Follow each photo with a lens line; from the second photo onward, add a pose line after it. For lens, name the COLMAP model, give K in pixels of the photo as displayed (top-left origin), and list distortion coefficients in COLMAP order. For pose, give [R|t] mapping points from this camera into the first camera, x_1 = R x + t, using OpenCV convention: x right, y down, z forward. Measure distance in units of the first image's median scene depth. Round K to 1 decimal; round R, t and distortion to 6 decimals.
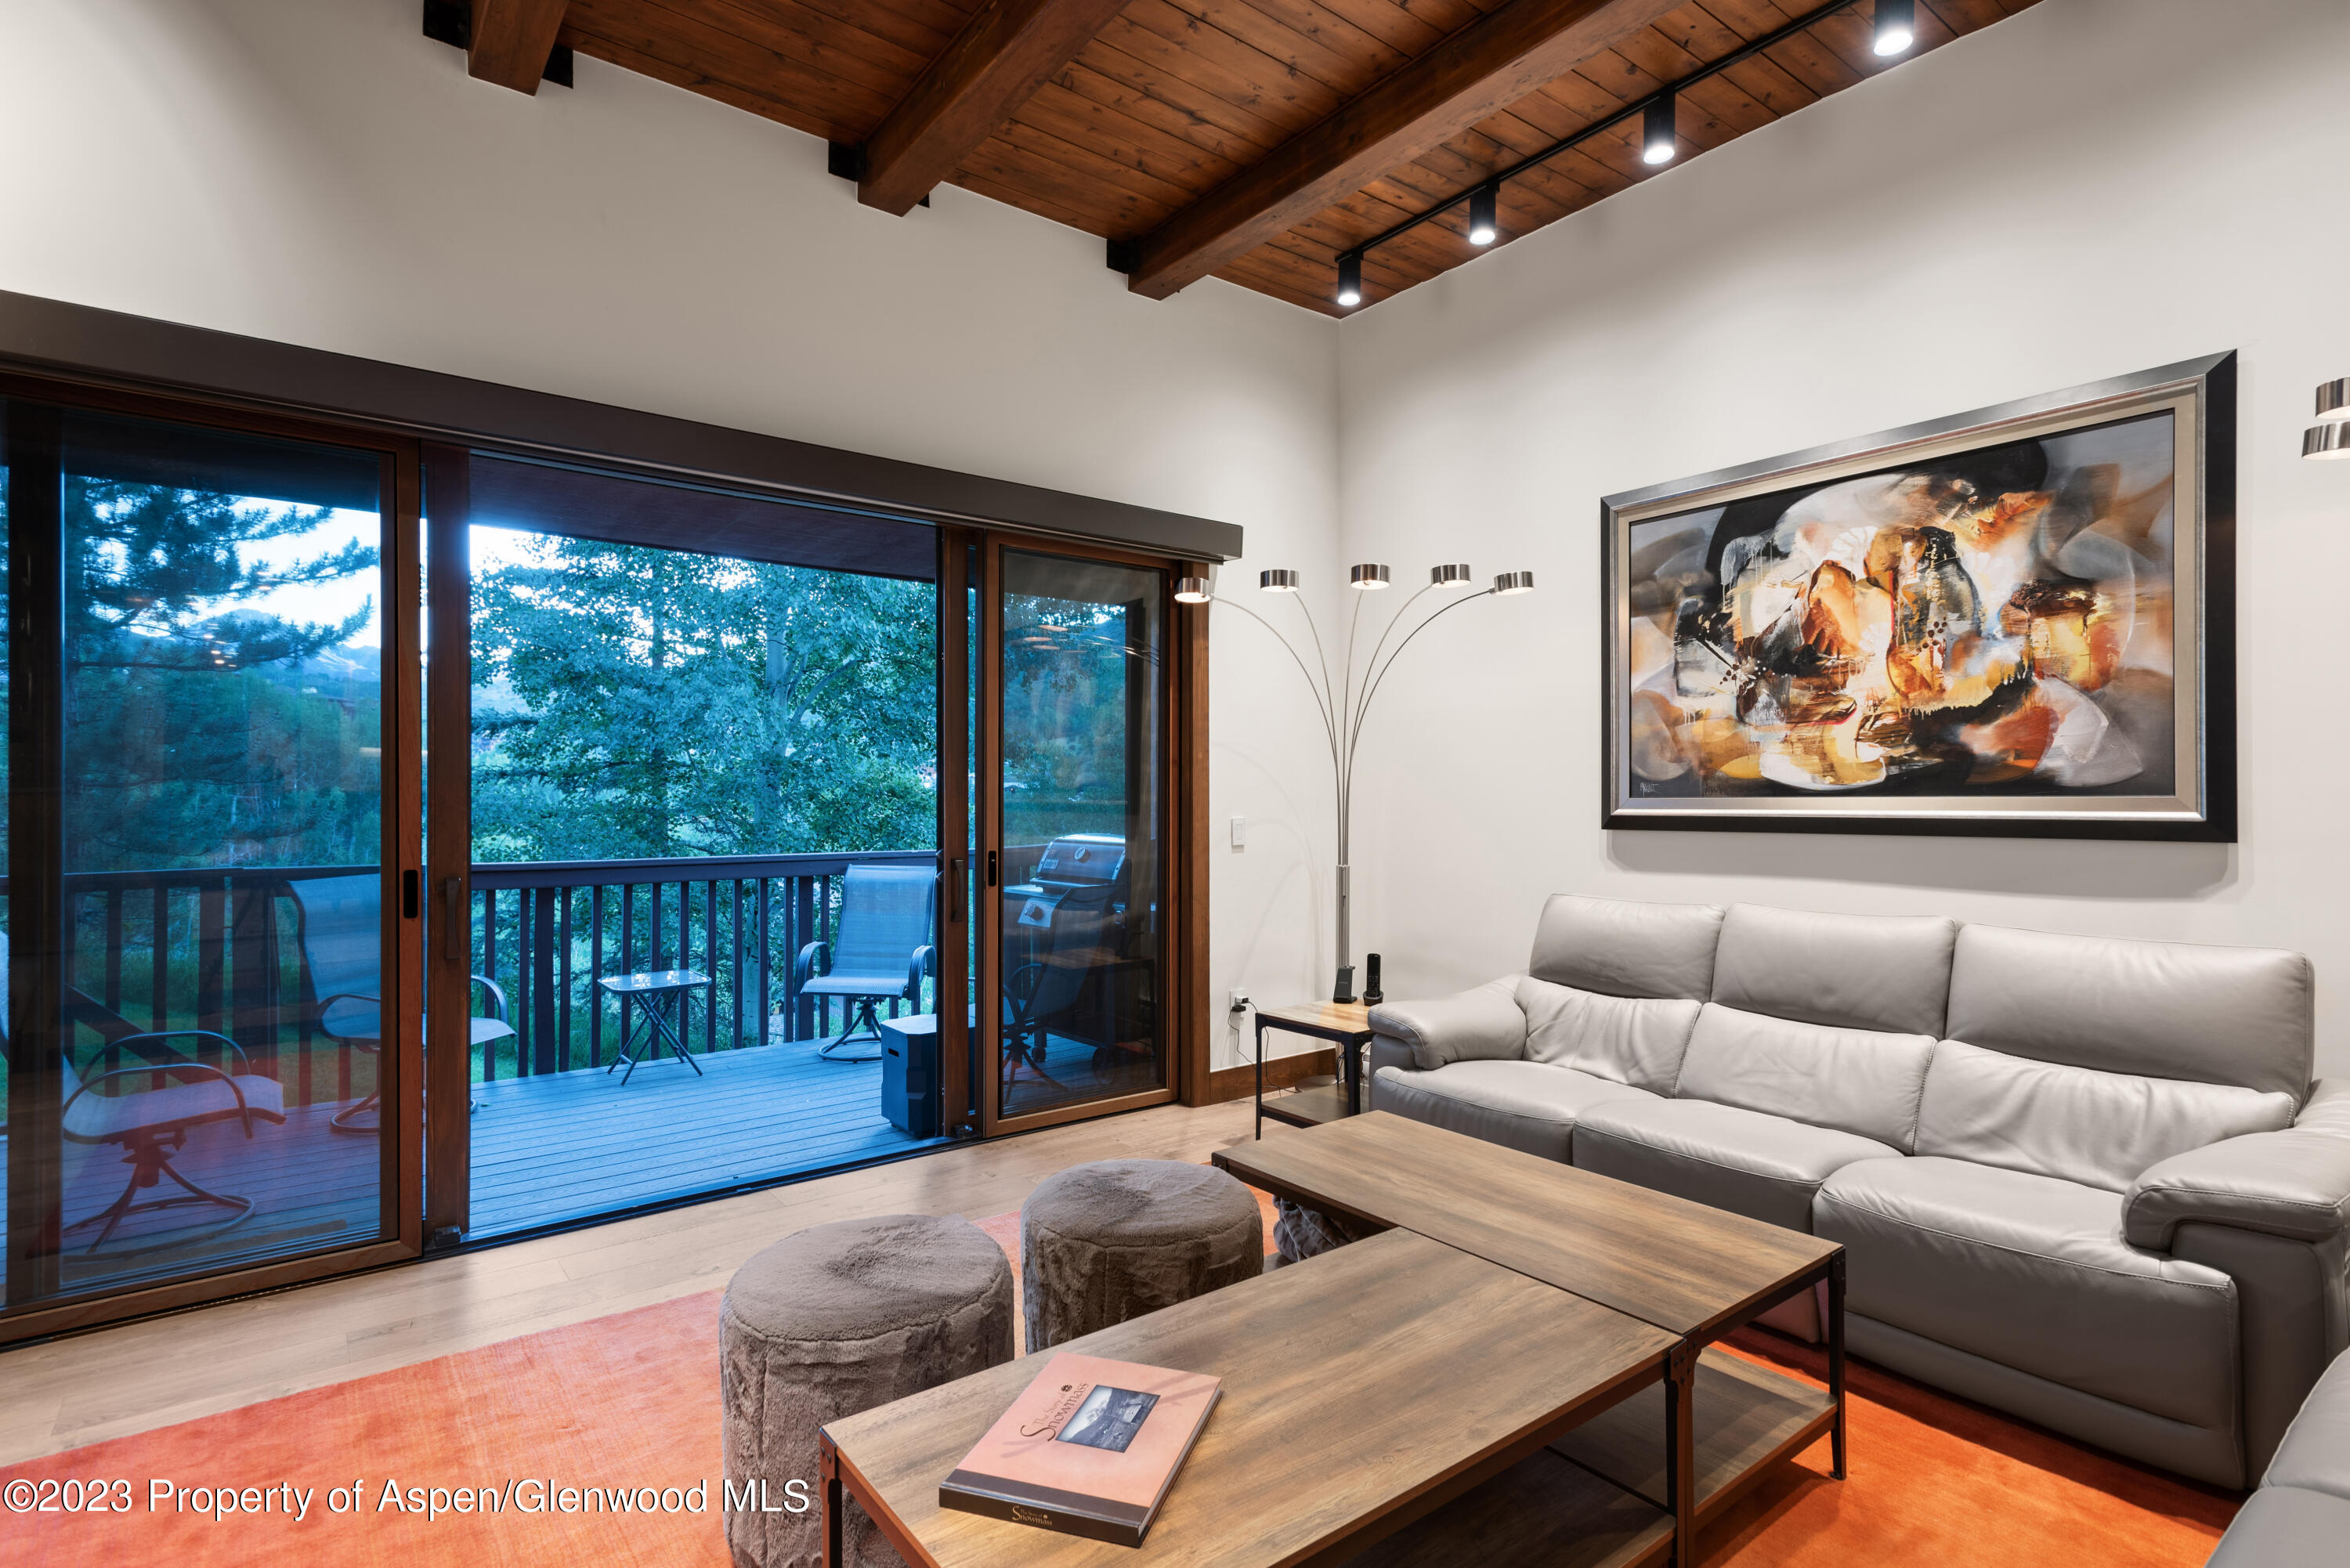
lens RADIAL K [[1149.0, 0, 1184.1], [0, 1149.0, 797.7], [0, 0, 1]] dist [0.016500, -0.001178]
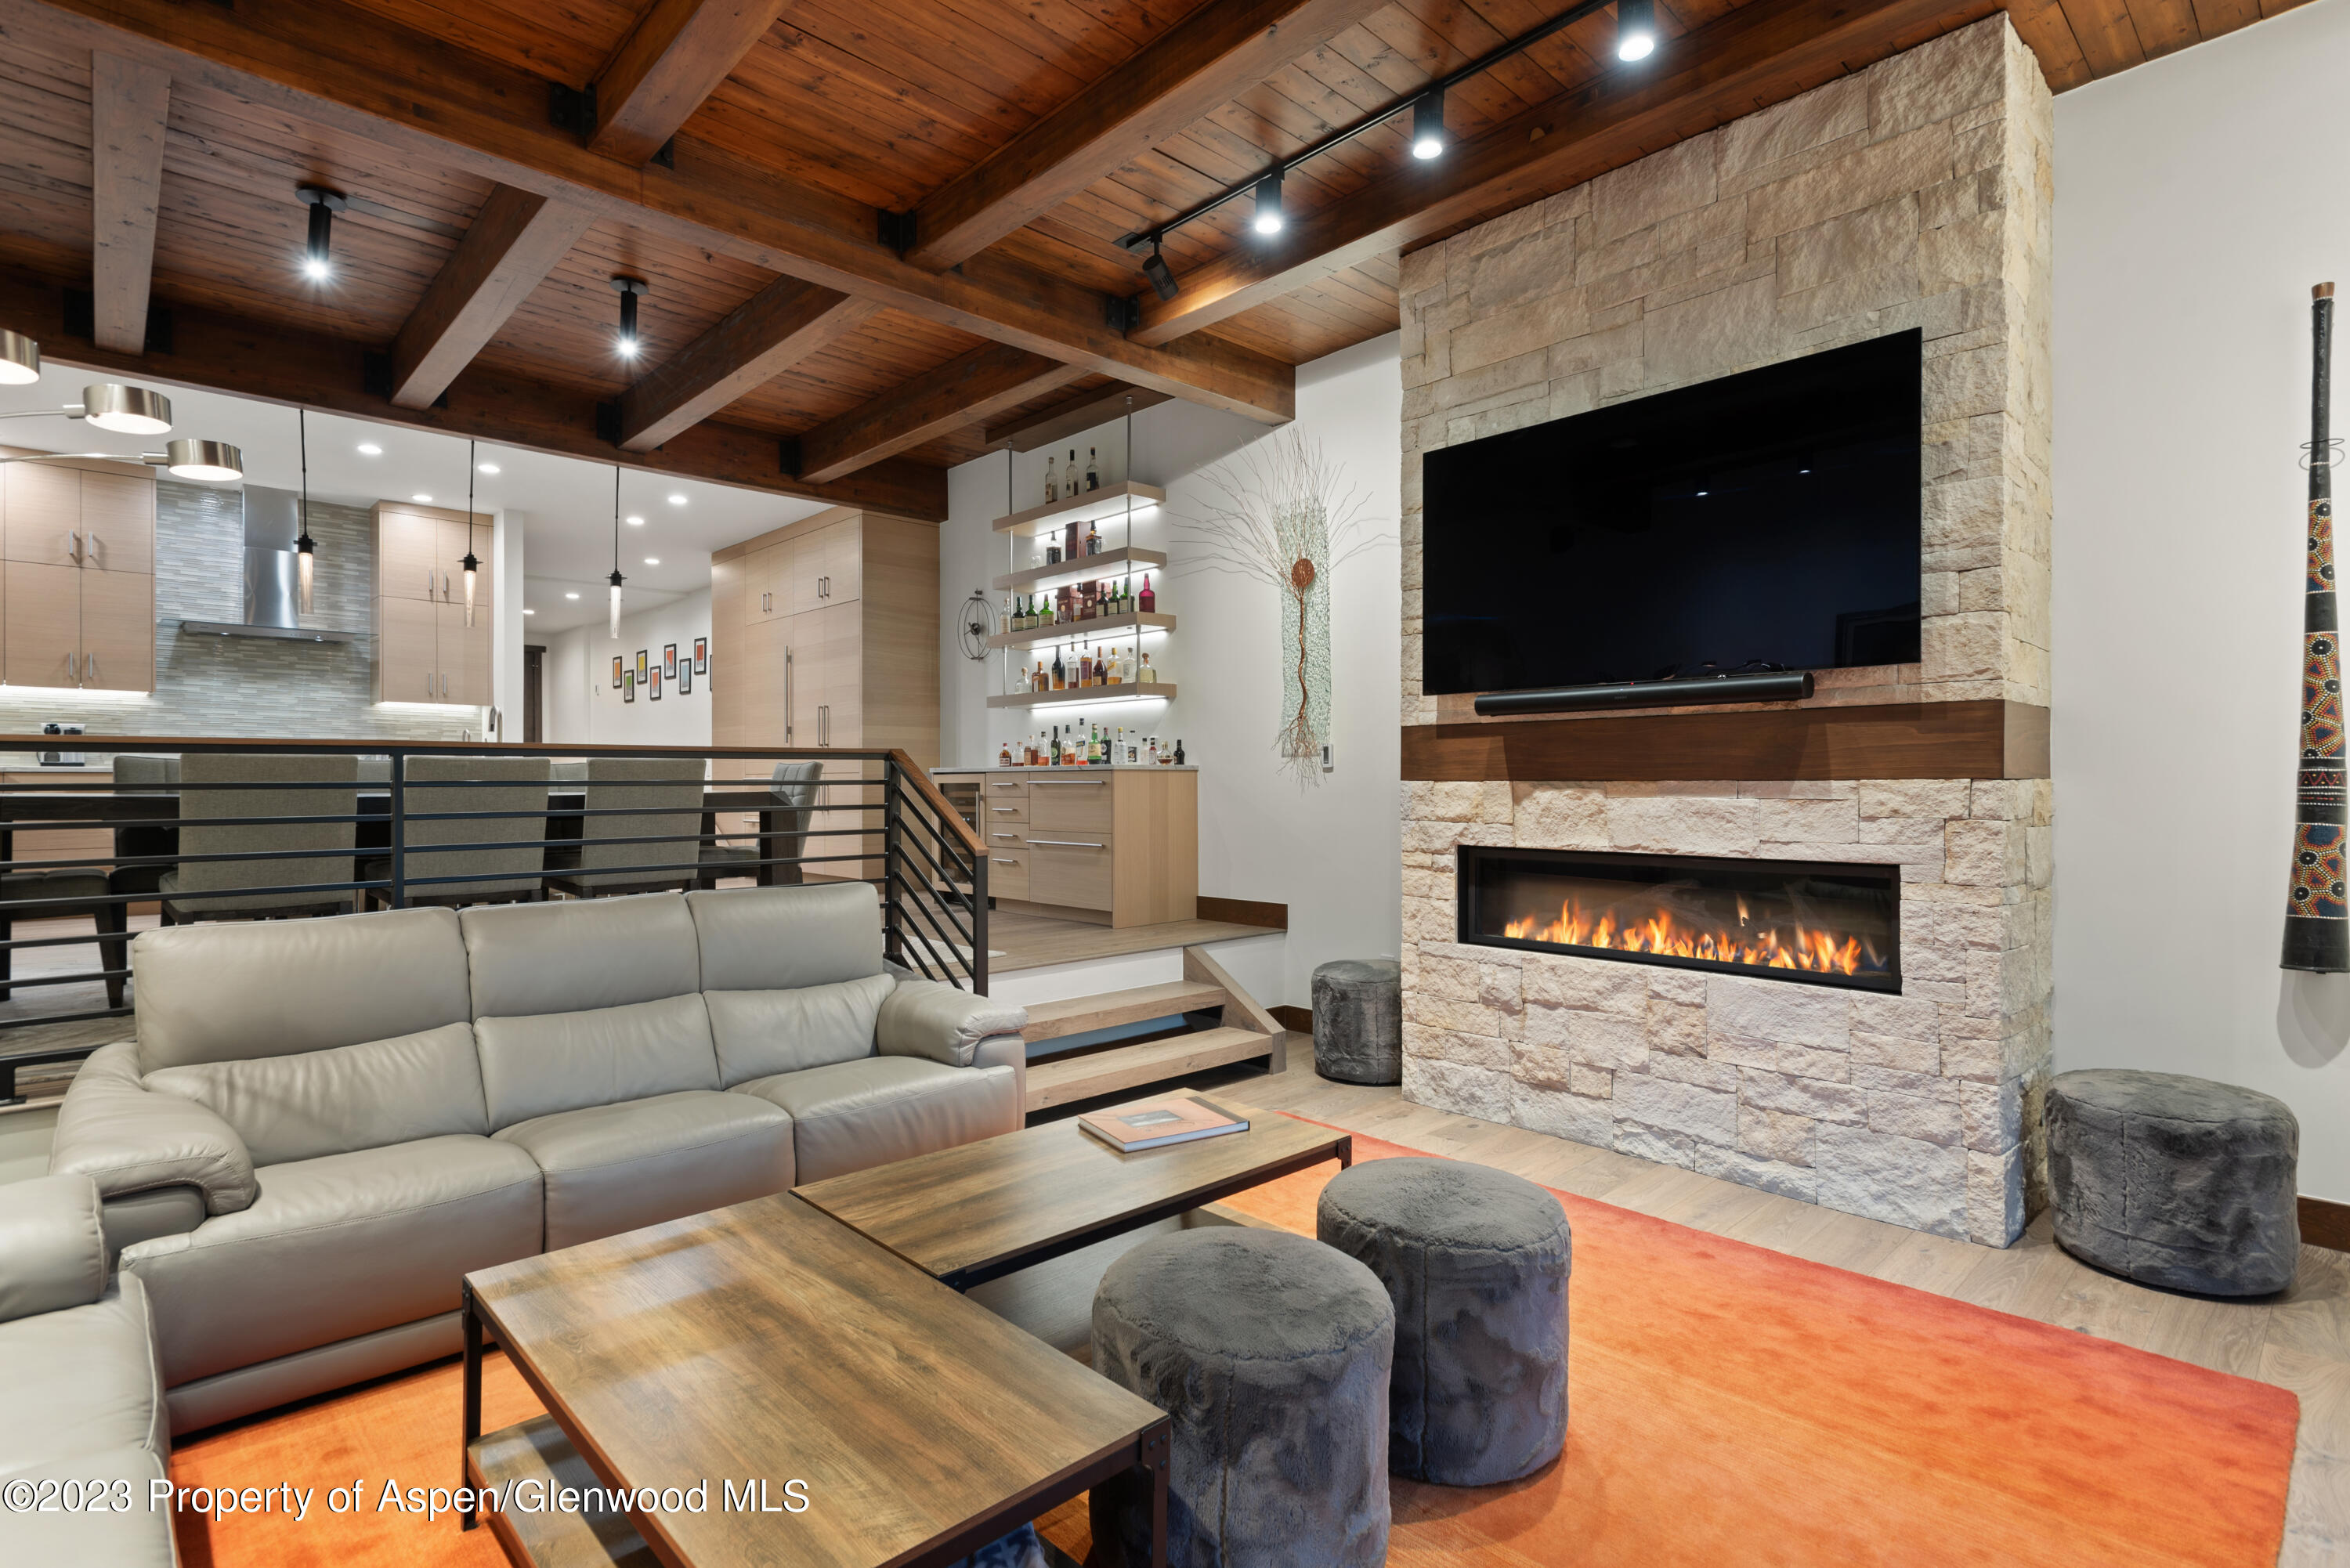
lens RADIAL K [[1132.5, 0, 1168.0], [0, 1132.5, 775.1], [0, 0, 1]] dist [0.017892, 0.000168]
pose [[-0.995942, -0.002440, -0.089962, 0.058985], [-0.001767, 0.999970, -0.007561, -0.001450], [0.089978, -0.007371, -0.995916, 1.201576]]
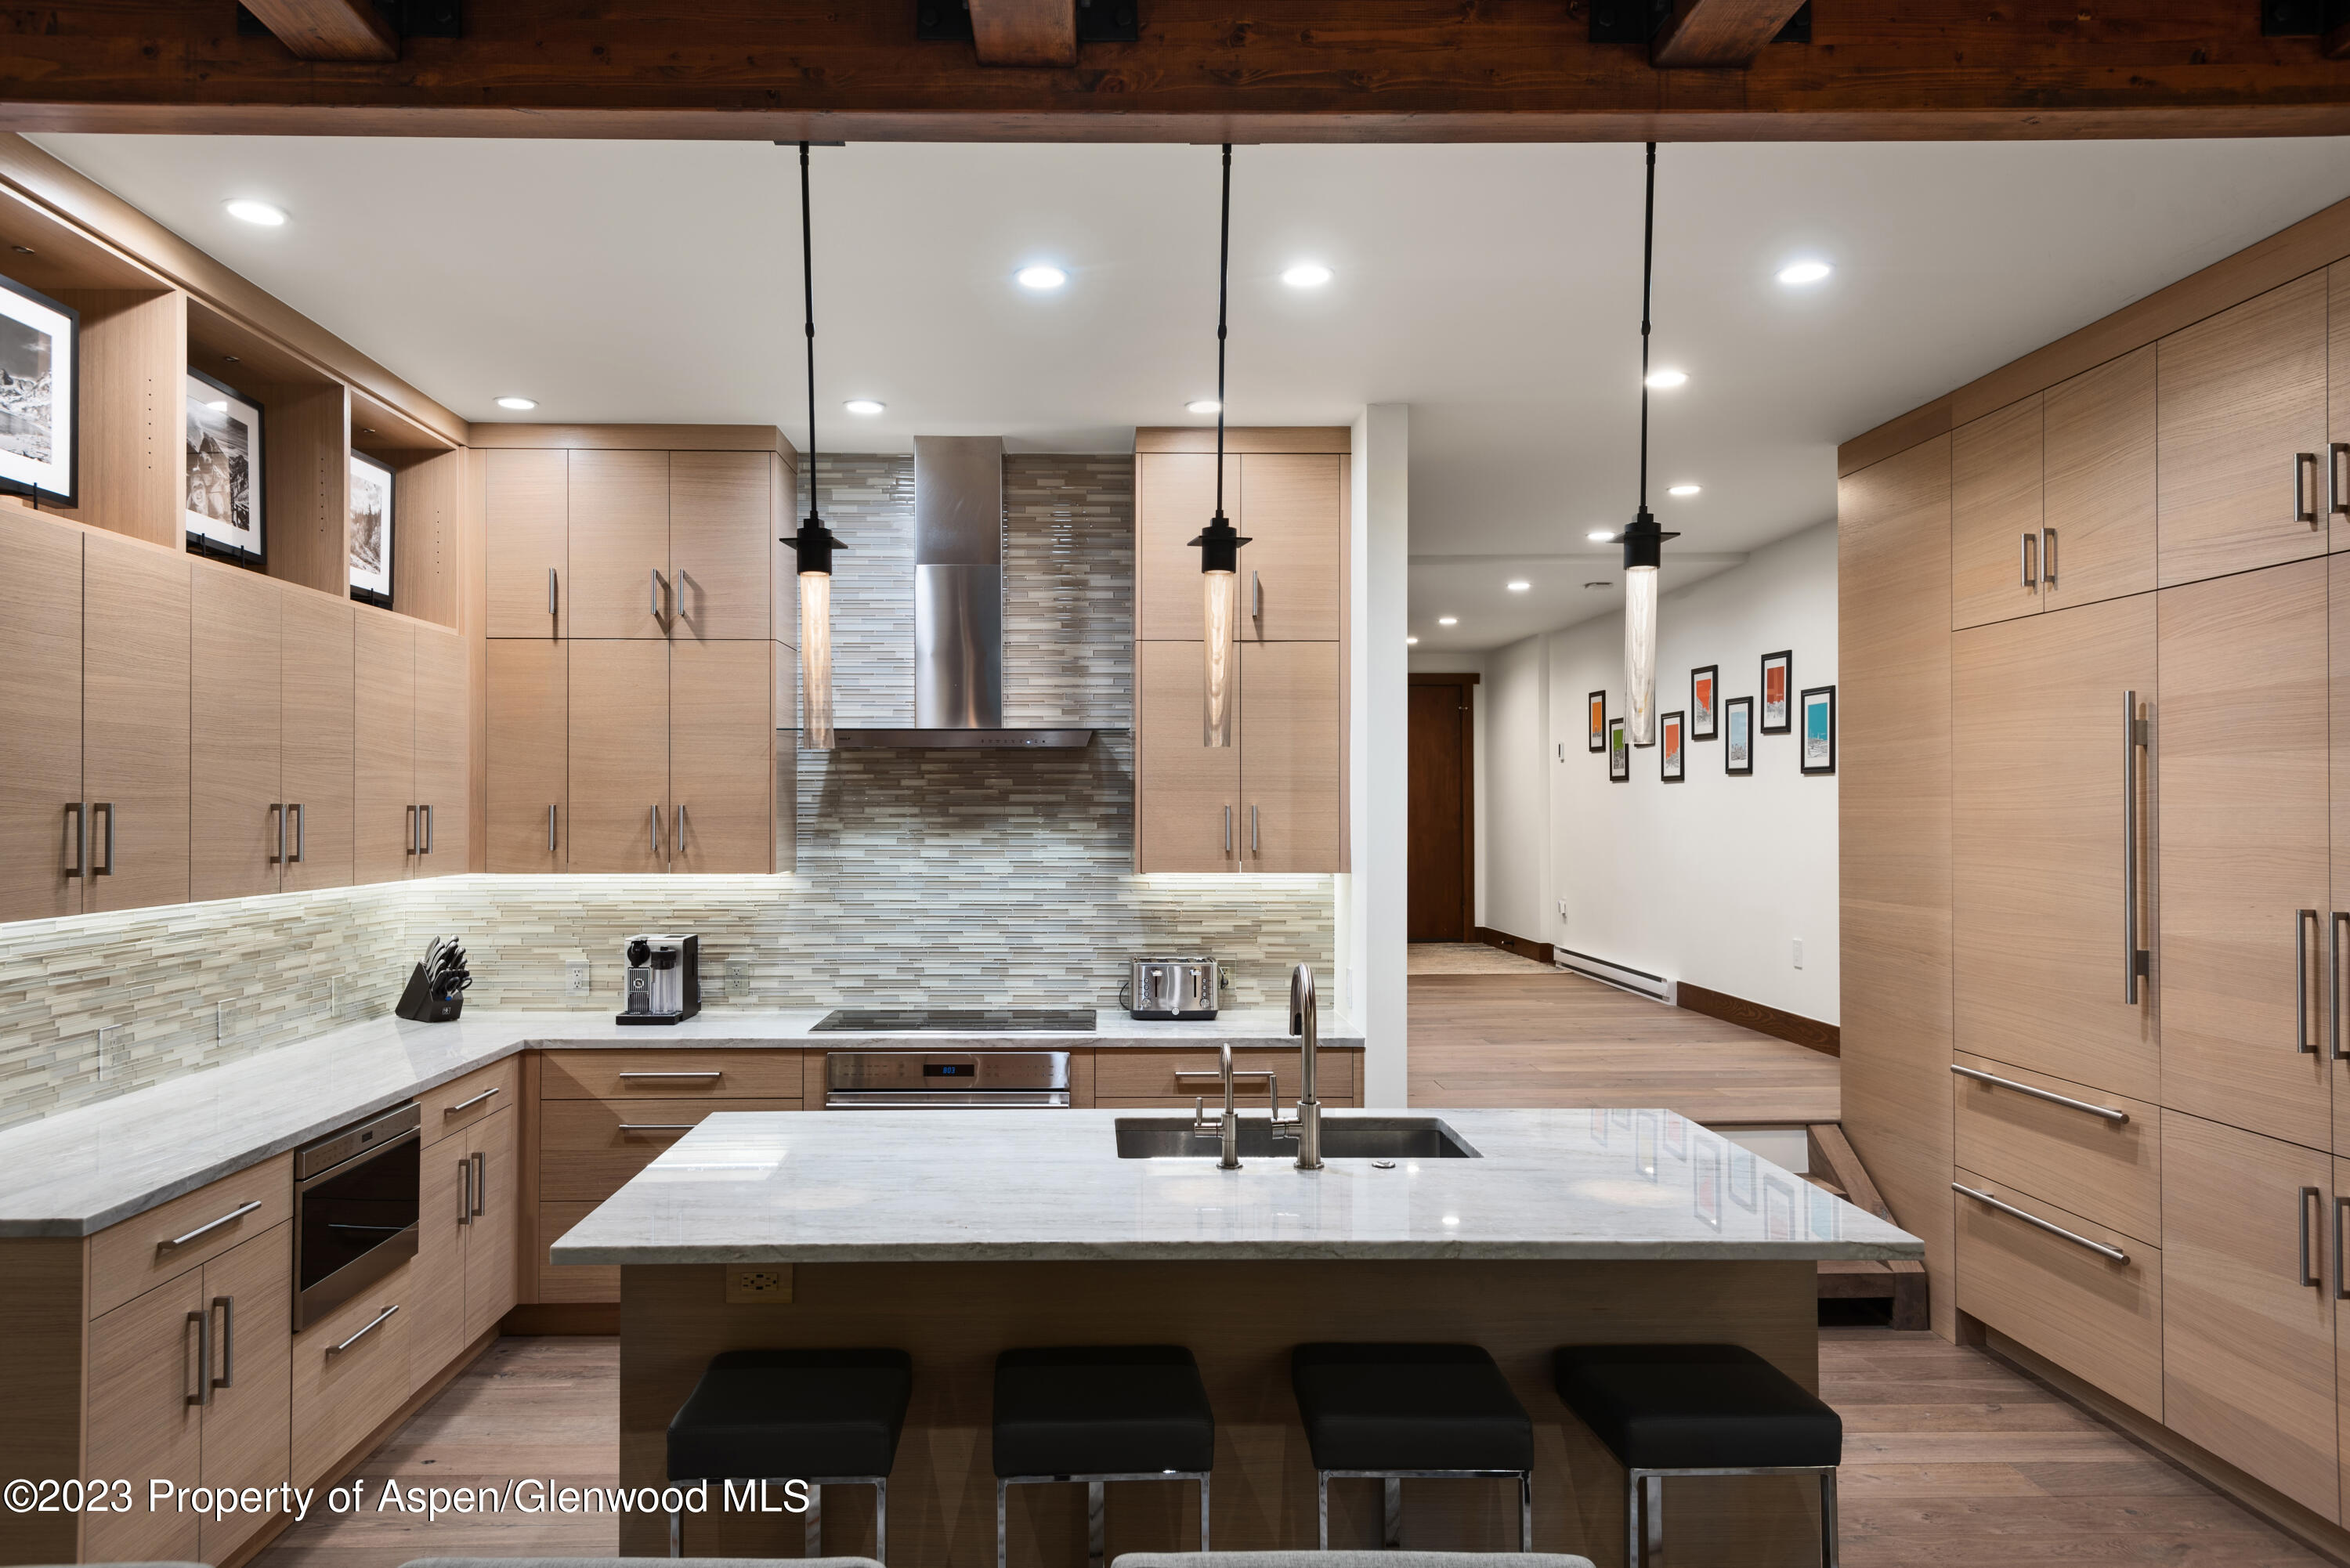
lens RADIAL K [[1583.5, 0, 1094.4], [0, 1583.5, 798.2], [0, 0, 1]] dist [0.055557, -0.058682]
pose [[-0.789723, 0.003761, 0.613452, 0.580541], [-0.001622, 0.999965, -0.008218, -0.222182], [-0.613462, -0.007485, -0.789689, -0.071414]]
